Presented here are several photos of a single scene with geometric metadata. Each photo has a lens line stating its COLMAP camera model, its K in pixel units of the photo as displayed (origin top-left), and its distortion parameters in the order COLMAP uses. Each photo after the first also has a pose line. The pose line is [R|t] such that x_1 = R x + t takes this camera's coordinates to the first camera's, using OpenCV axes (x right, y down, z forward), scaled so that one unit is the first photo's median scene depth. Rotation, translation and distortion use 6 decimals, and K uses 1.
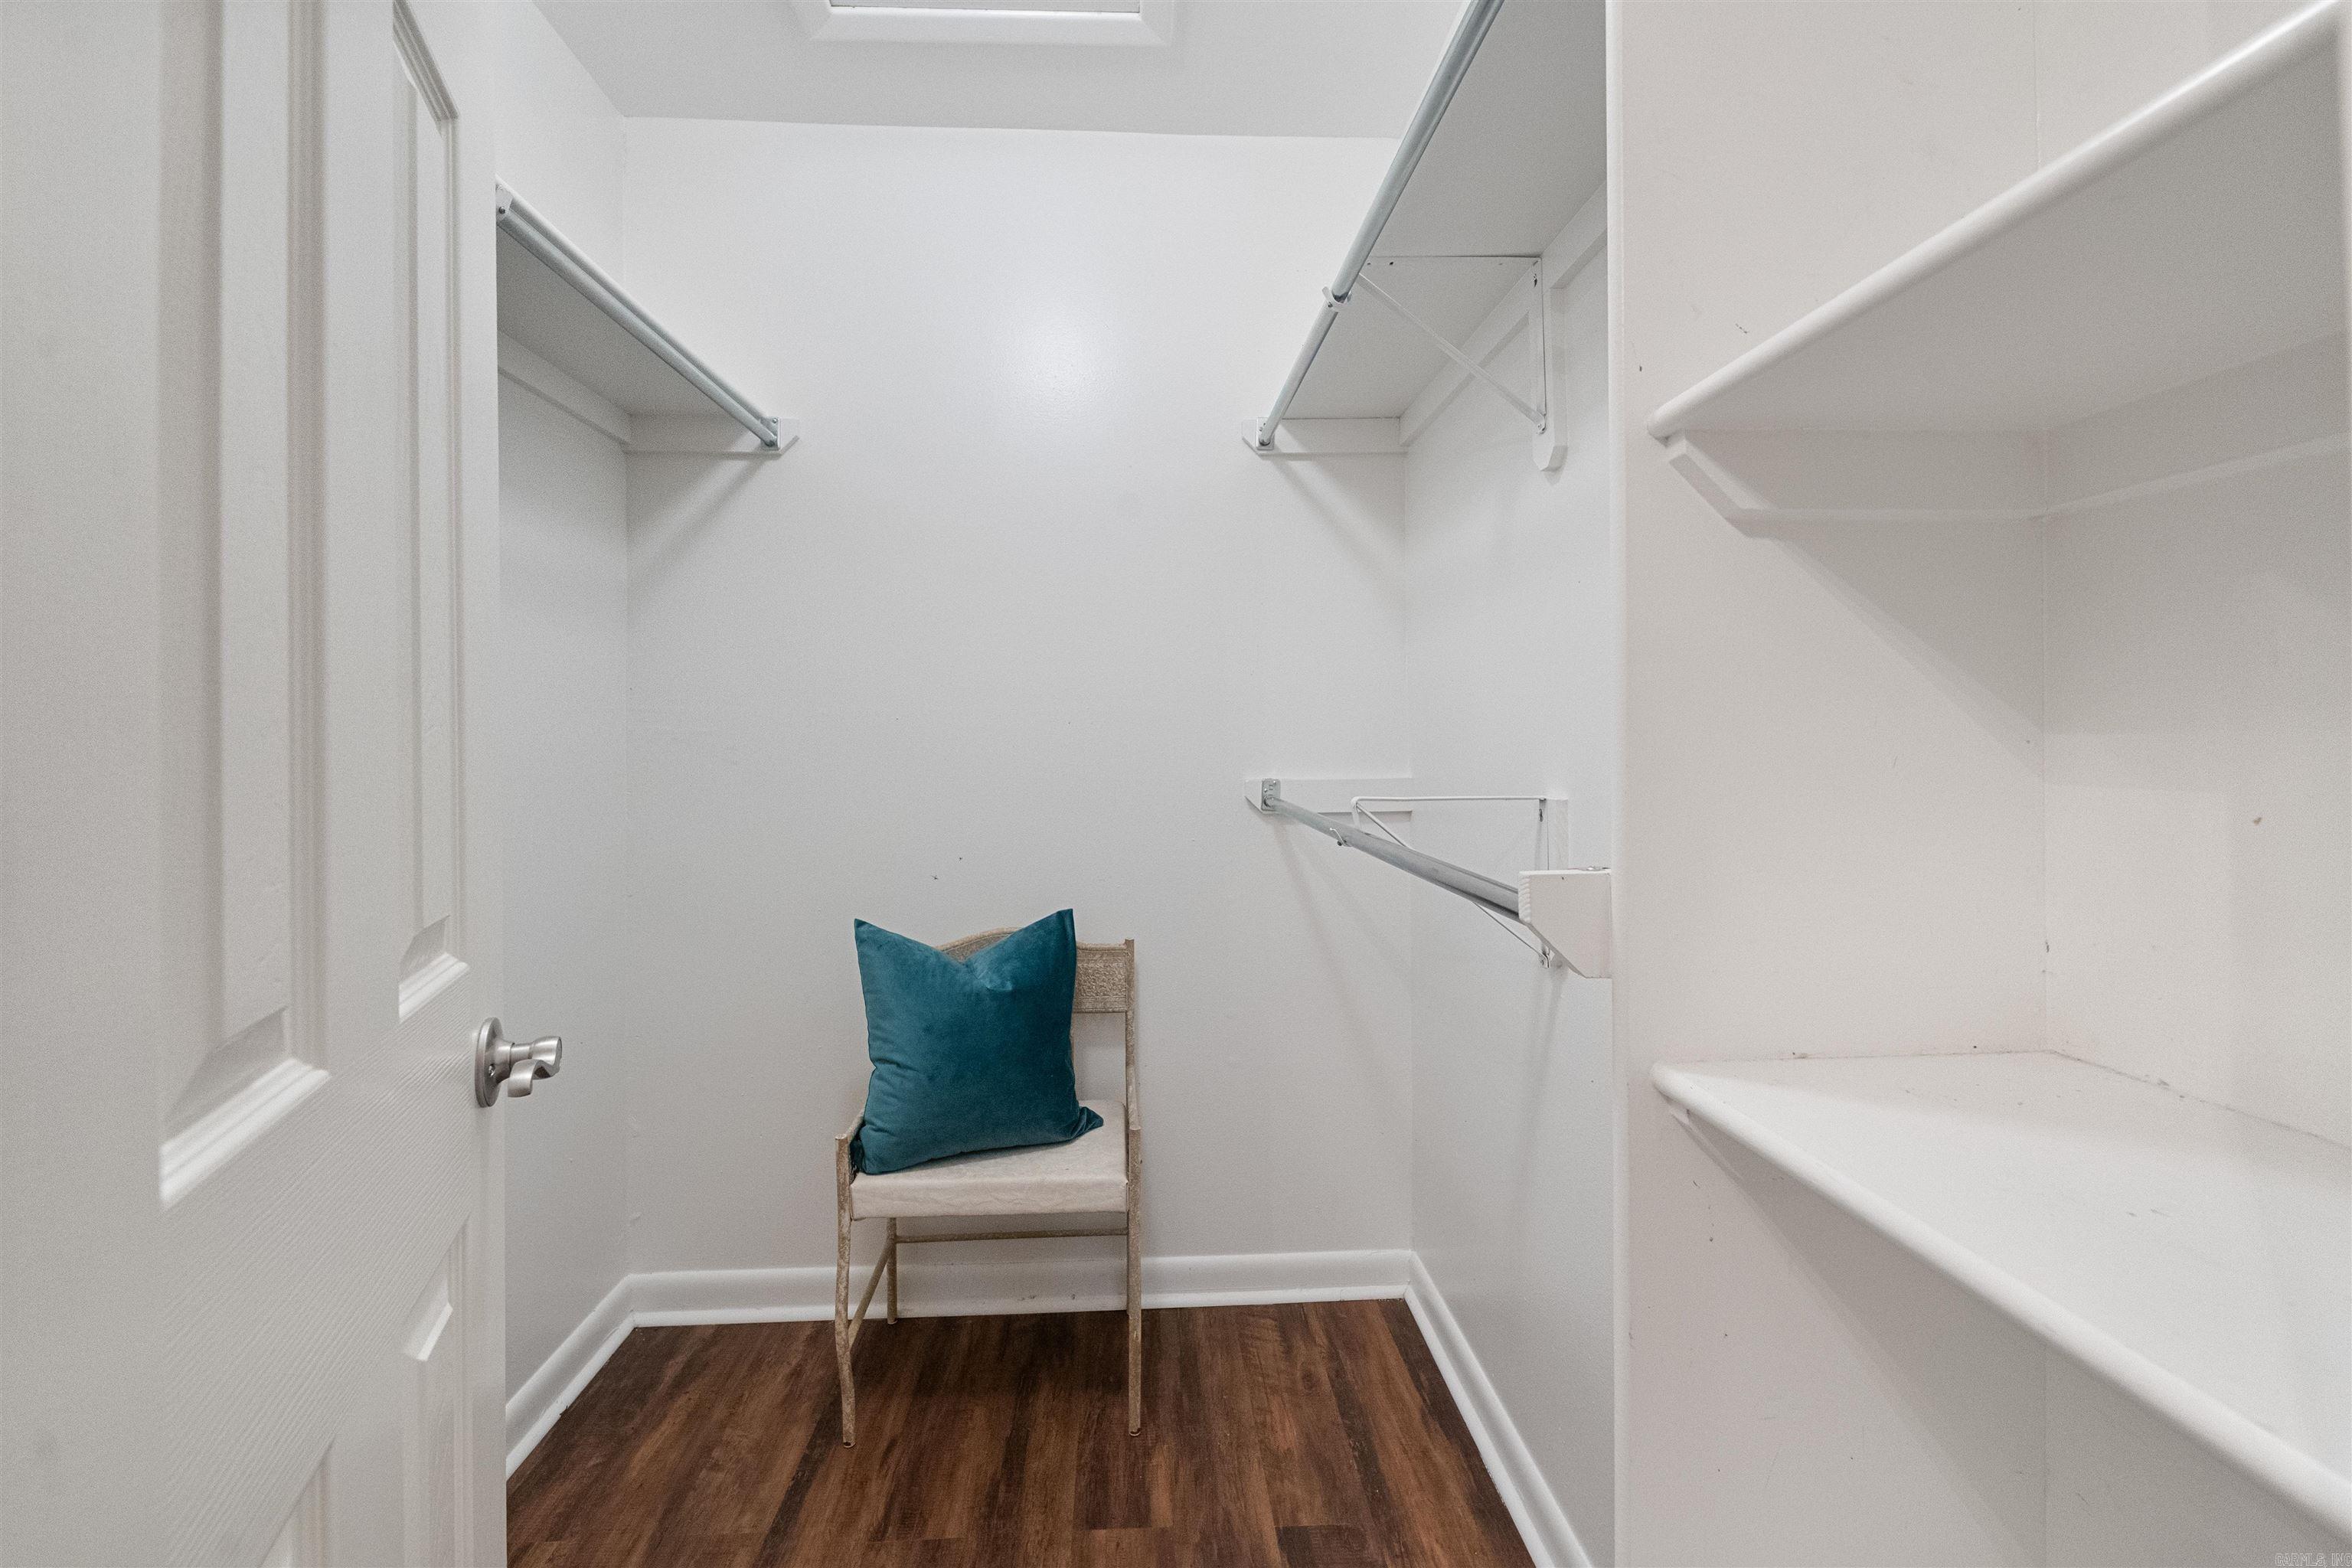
lens RADIAL K [[961.6, 0, 1174.2], [0, 961.6, 751.0], [0, 0, 1]] dist [-0.000099, -0.000288]
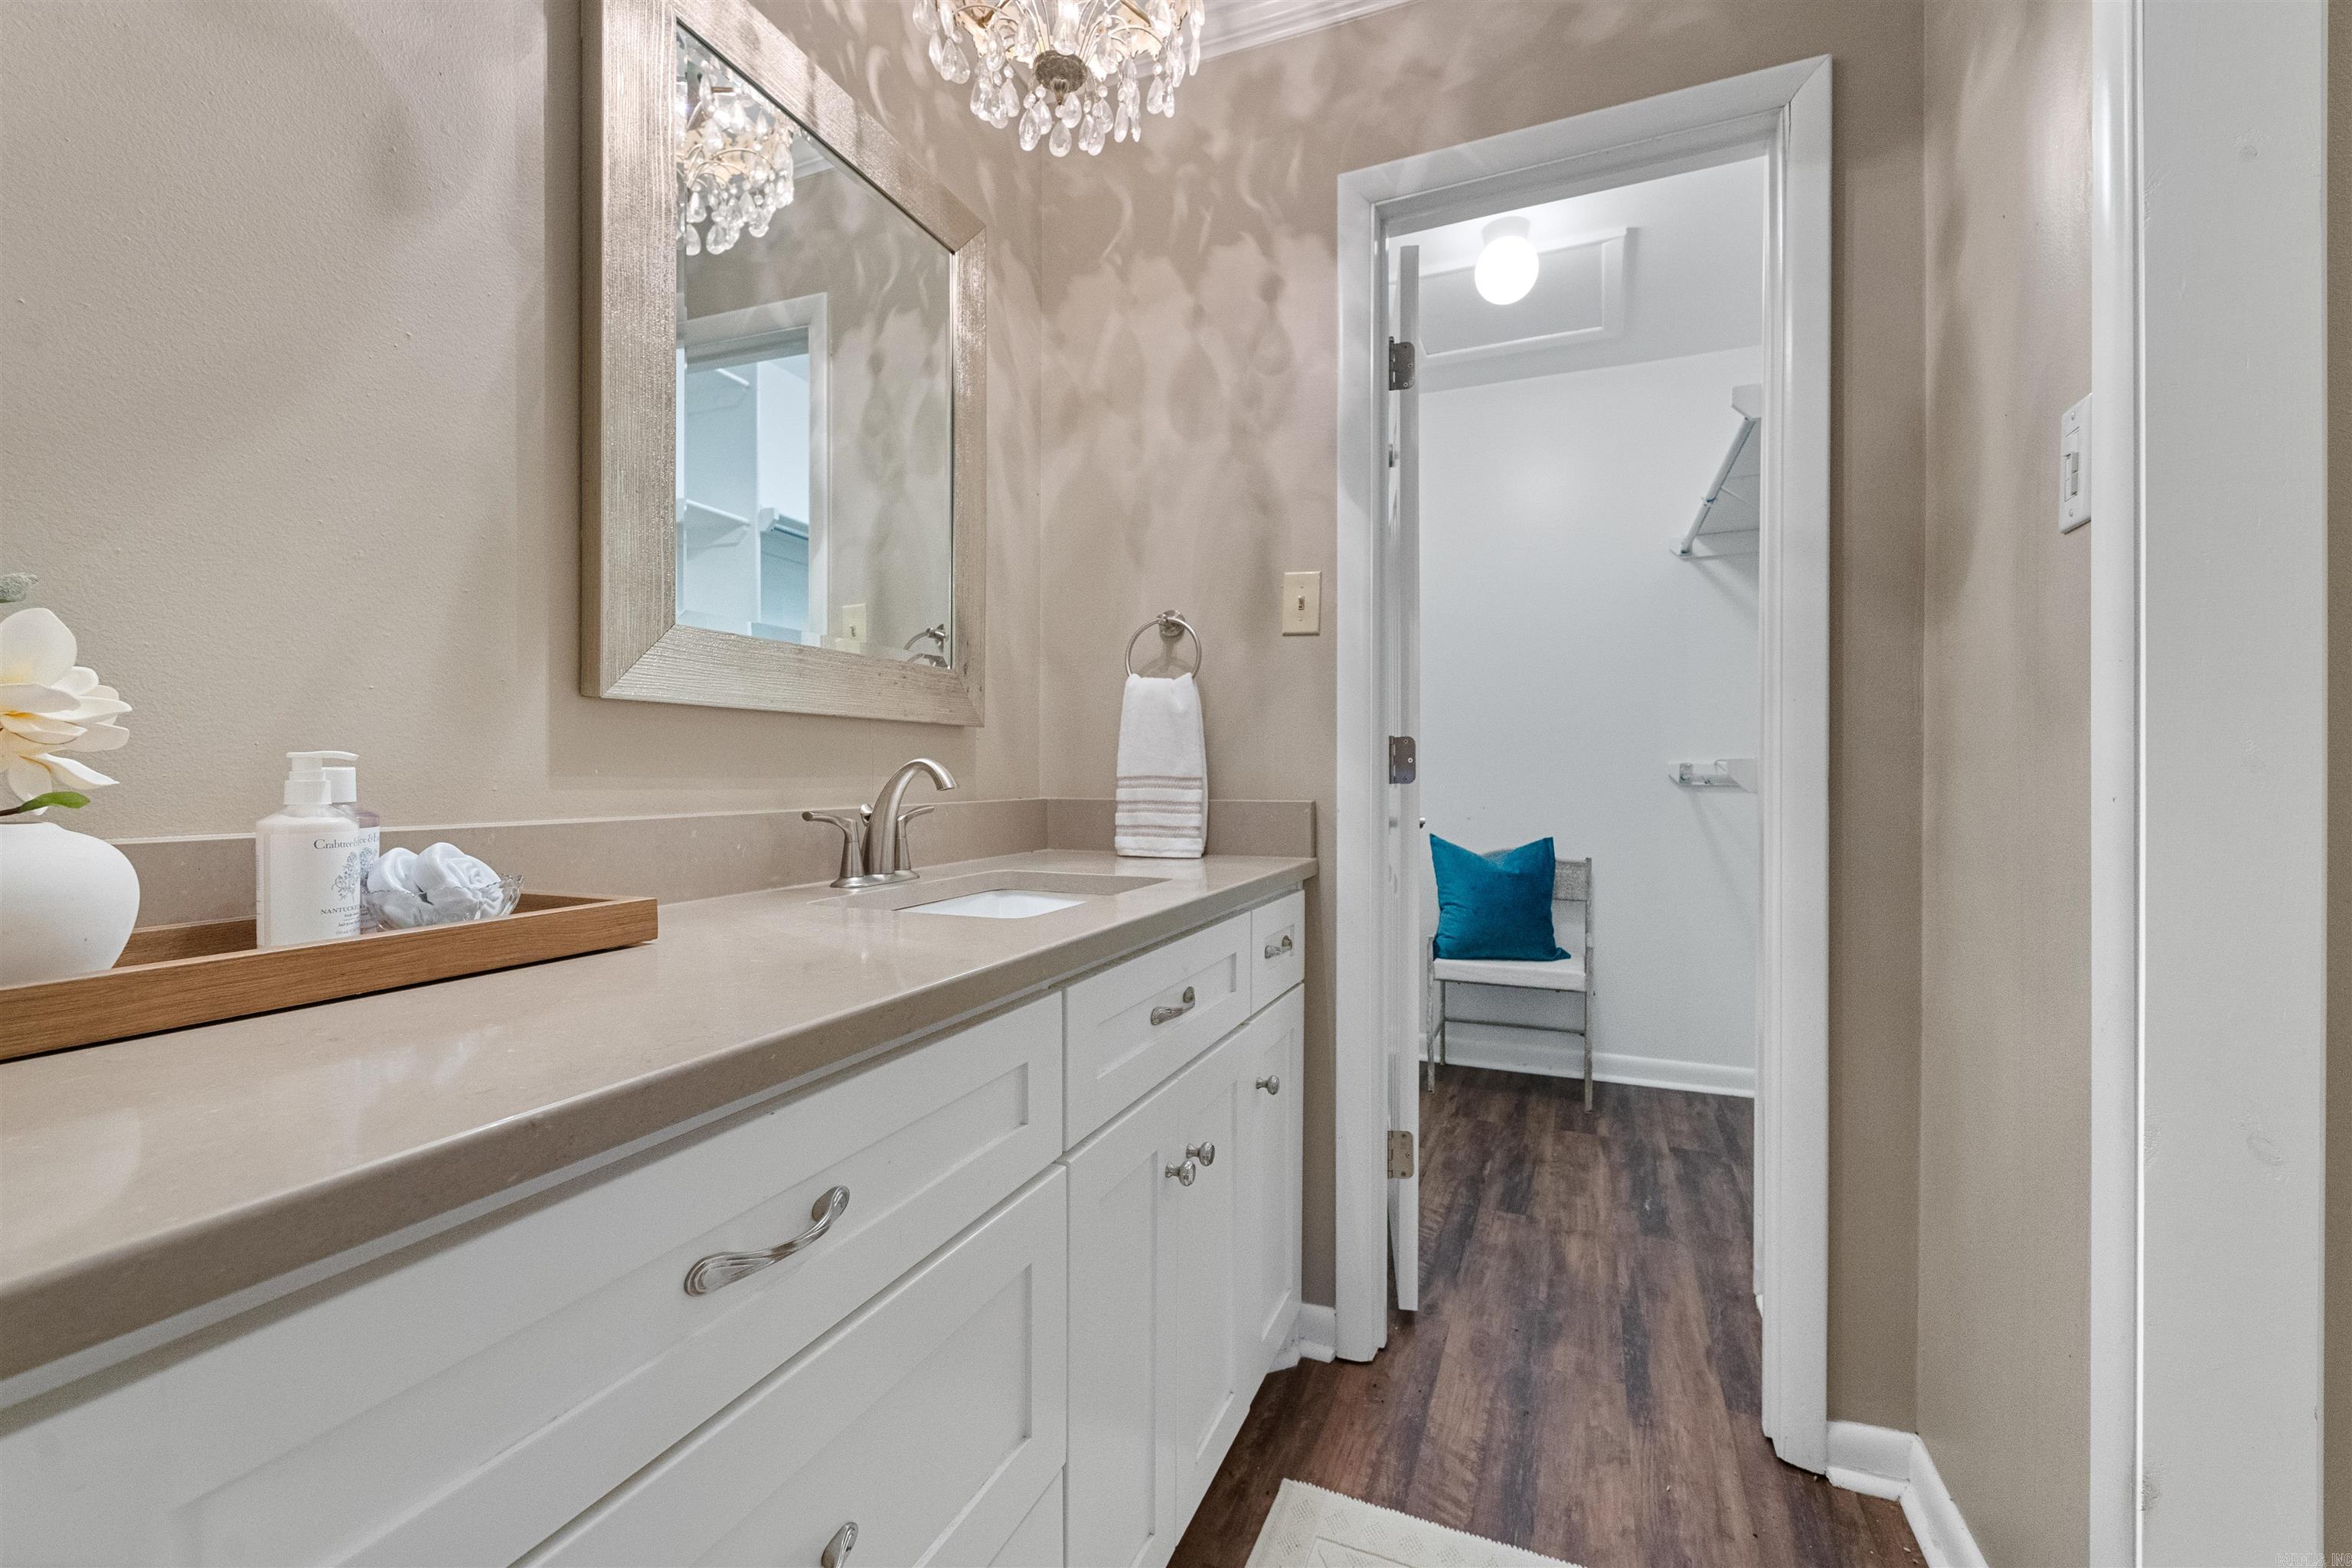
lens RADIAL K [[966.0, 0, 1183.0], [0, 966.0, 776.1], [0, 0, 1]] dist [0.001295, -0.000428]
pose [[0.901713, 0.010495, -0.432207, 0.046219], [-0.014885, 0.999866, -0.006775, 0.082873], [0.432078, 0.012543, 0.901749, -0.901995]]
